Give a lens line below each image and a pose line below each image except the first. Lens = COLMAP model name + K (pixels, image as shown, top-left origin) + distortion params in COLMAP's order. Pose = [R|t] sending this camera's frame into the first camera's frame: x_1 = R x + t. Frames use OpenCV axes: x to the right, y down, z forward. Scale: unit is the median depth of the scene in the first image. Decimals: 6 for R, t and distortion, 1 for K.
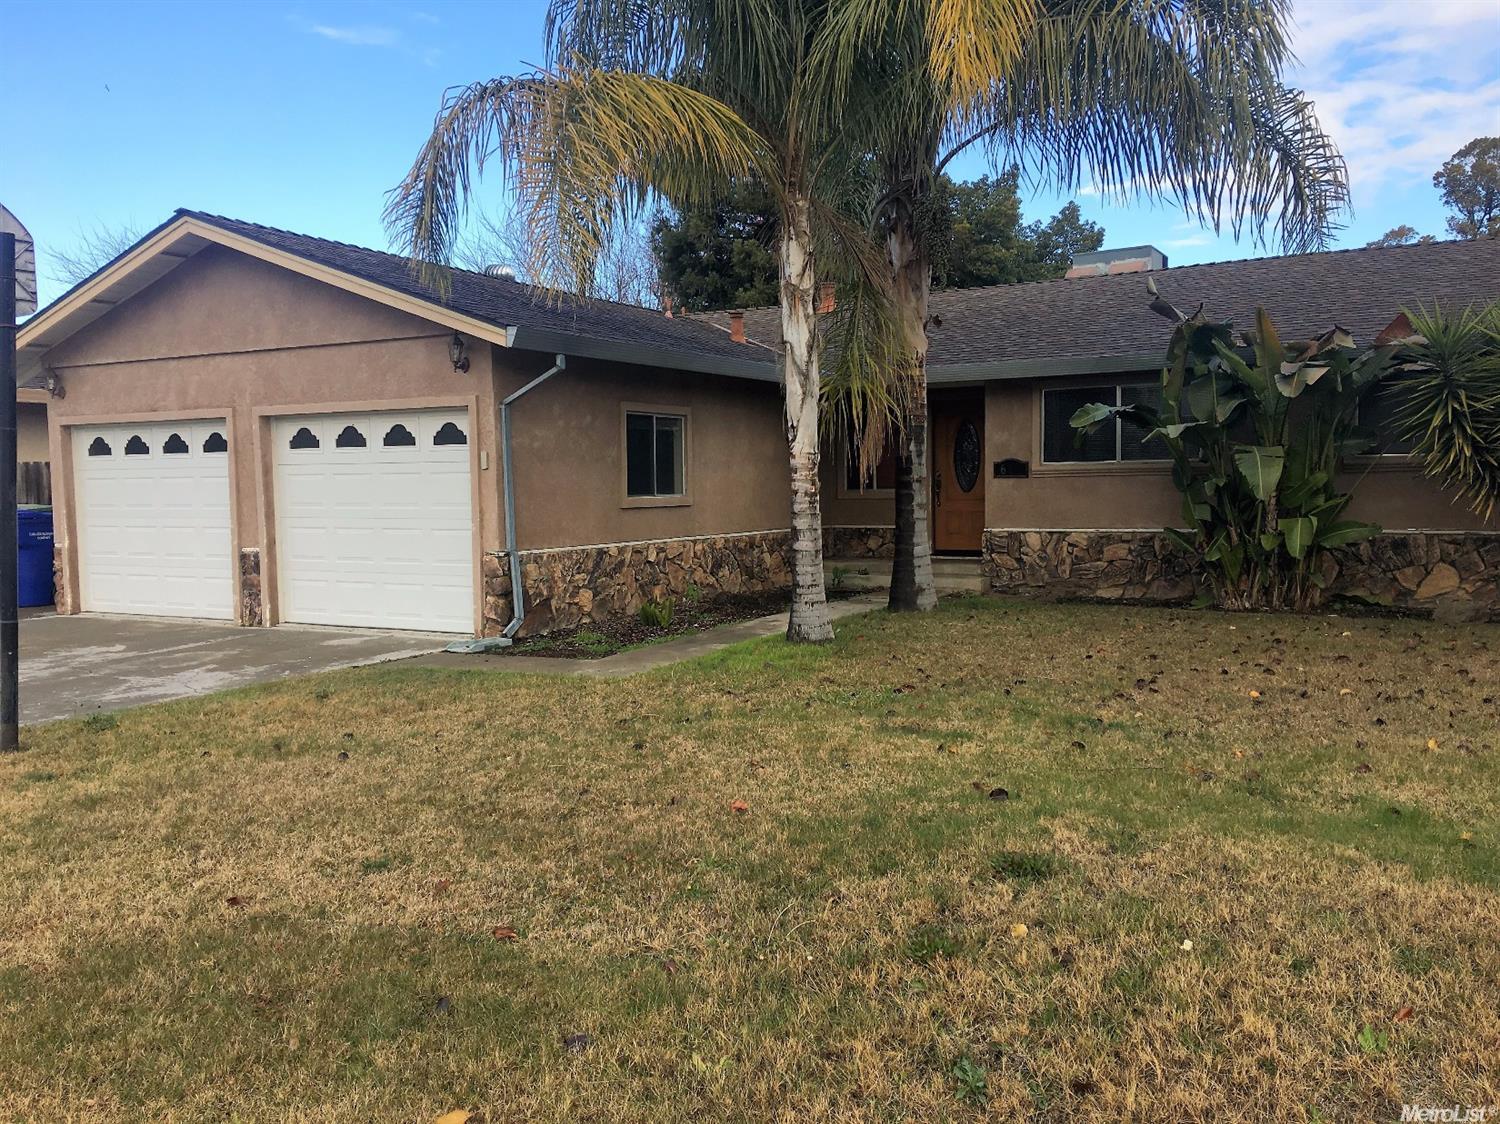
lens RADIAL K [[1243.9, 0, 750.0], [0, 1243.9, 562.0], [0, 0, 1]] dist [0.085087, 0.000644]
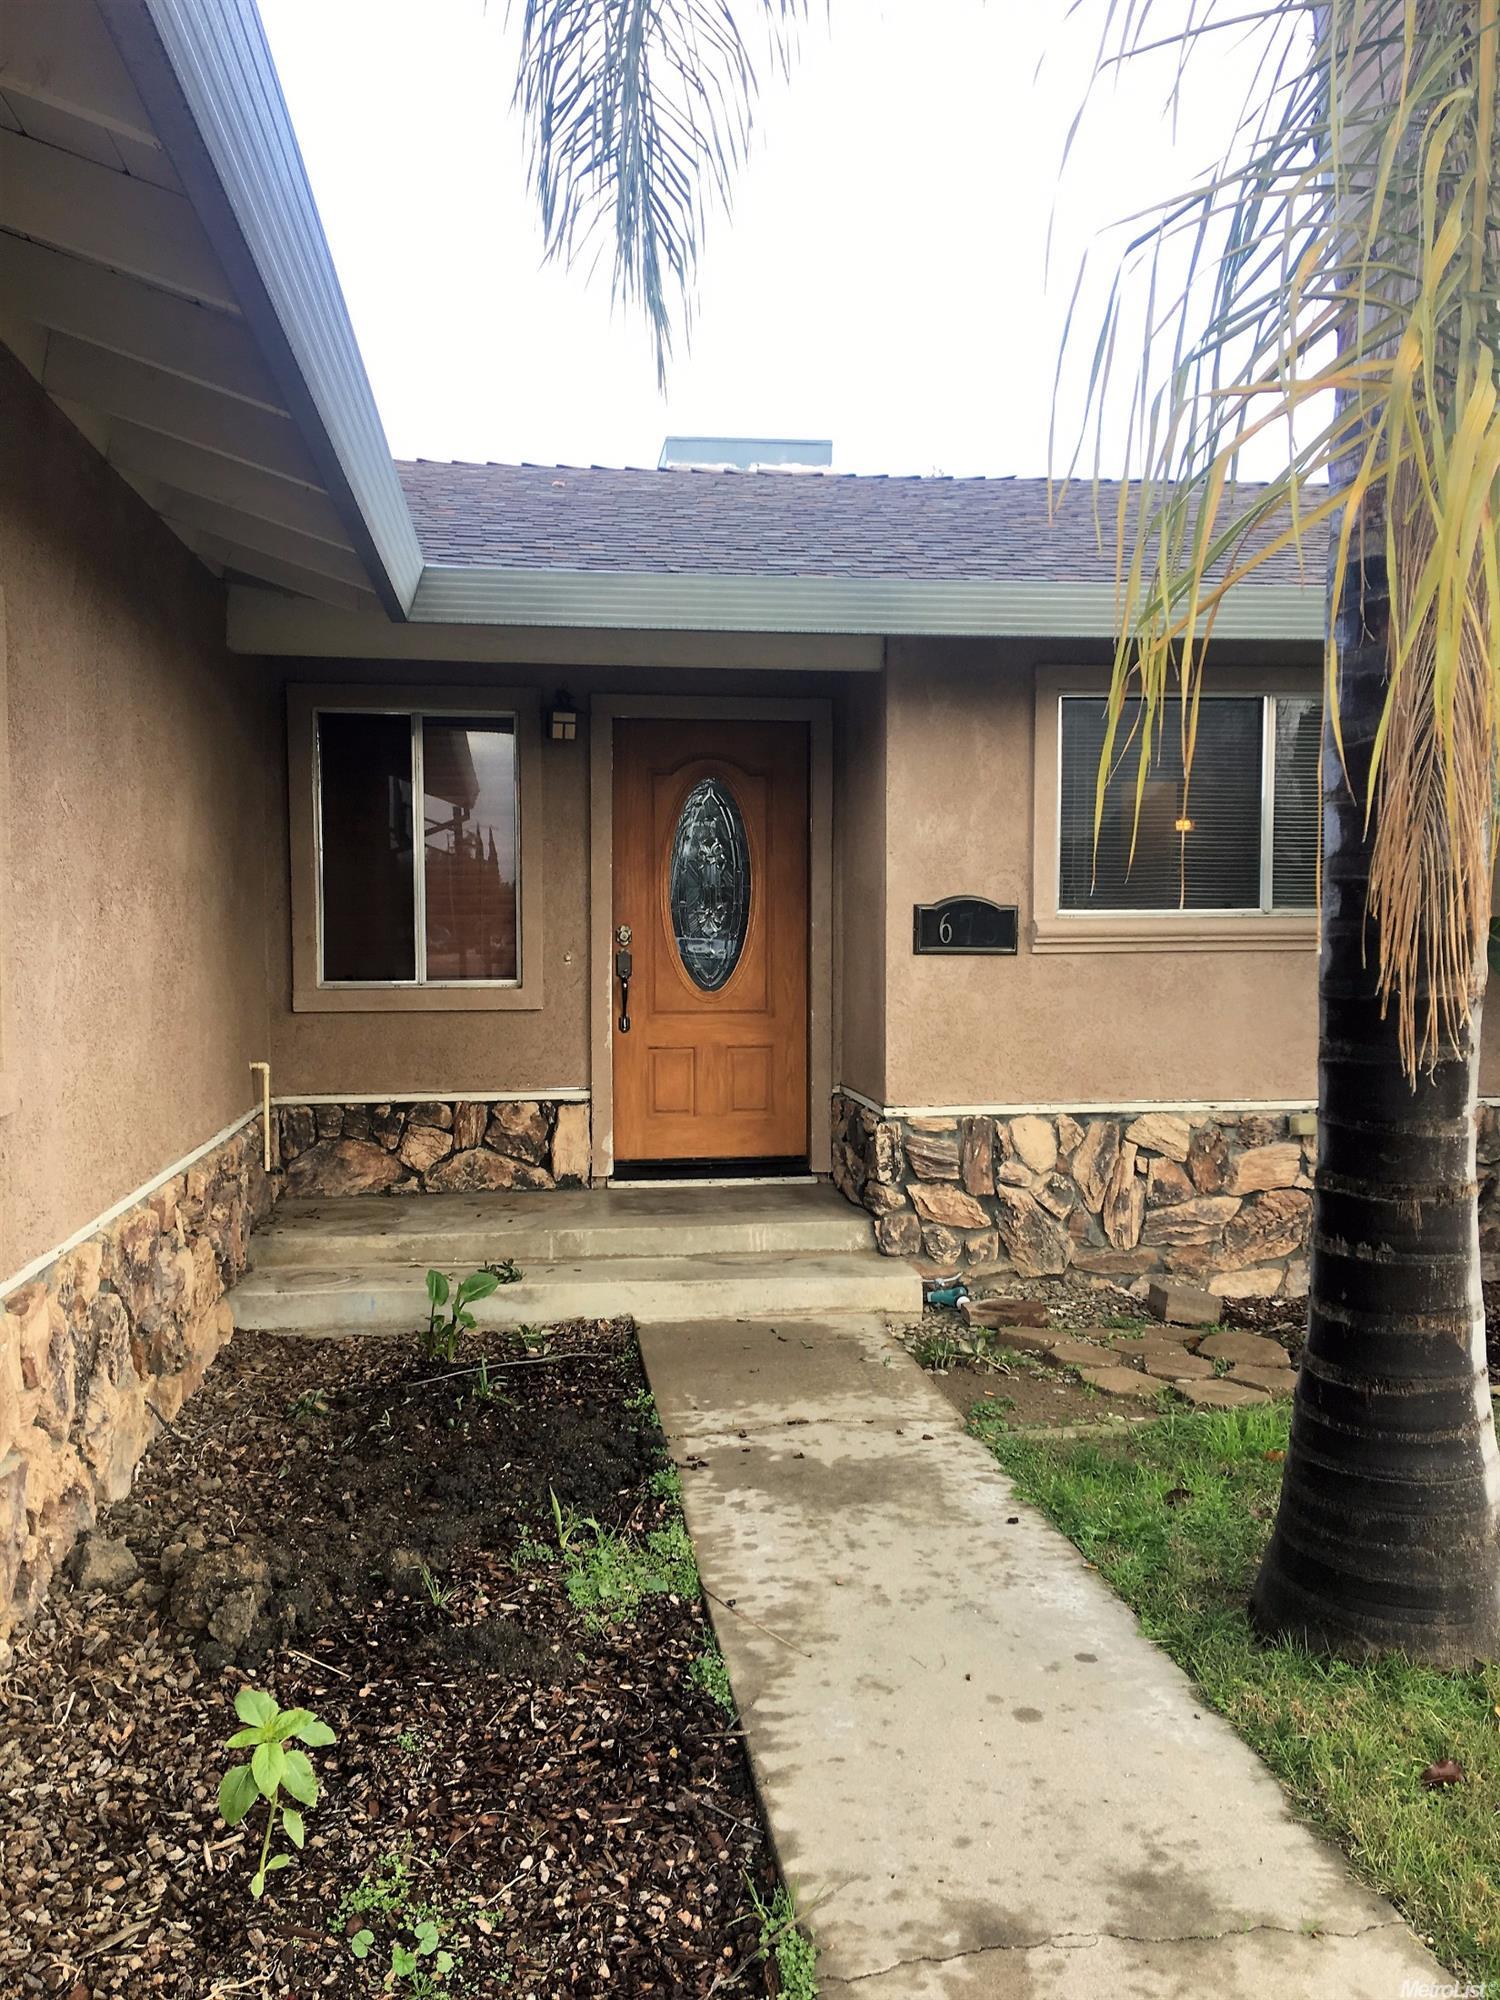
lens RADIAL K [[1658.5, 0, 750.0], [0, 1658.5, 1000.0], [0, 0, 1]] dist [0.085087, 0.000644]
pose [[0.794267, -0.016499, 0.607345, -0.104351], [0.029296, 0.999508, -0.011160, -0.052294], [-0.606862, 0.026657, 0.794360, 0.687942]]
